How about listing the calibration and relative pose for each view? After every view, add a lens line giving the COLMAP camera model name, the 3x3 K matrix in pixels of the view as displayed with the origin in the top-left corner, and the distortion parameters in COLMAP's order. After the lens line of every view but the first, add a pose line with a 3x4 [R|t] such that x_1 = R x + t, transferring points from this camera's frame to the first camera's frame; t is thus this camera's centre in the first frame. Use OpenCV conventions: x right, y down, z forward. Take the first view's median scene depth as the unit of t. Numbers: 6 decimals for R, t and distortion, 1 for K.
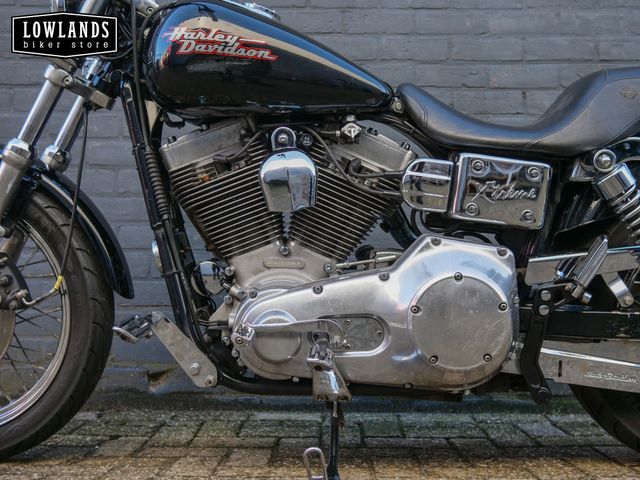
lens RADIAL K [[734.2, 0, 320.3], [0, 734.2, 241.5], [0, 0, 1]] dist [-0.006677, 0.000000]
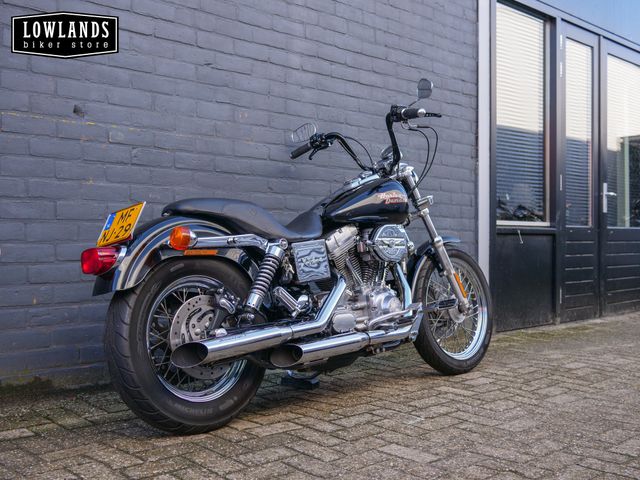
lens RADIAL K [[734.2, 0, 319.9], [0, 734.2, 240.2], [0, 0, 1]] dist [-0.006677, 0.000000]
pose [[0.716951, -0.001288, 0.697123, -1.650699], [-0.057992, 0.996422, 0.061482, -0.263624], [-0.694708, -0.084507, 0.714311, -0.428146]]
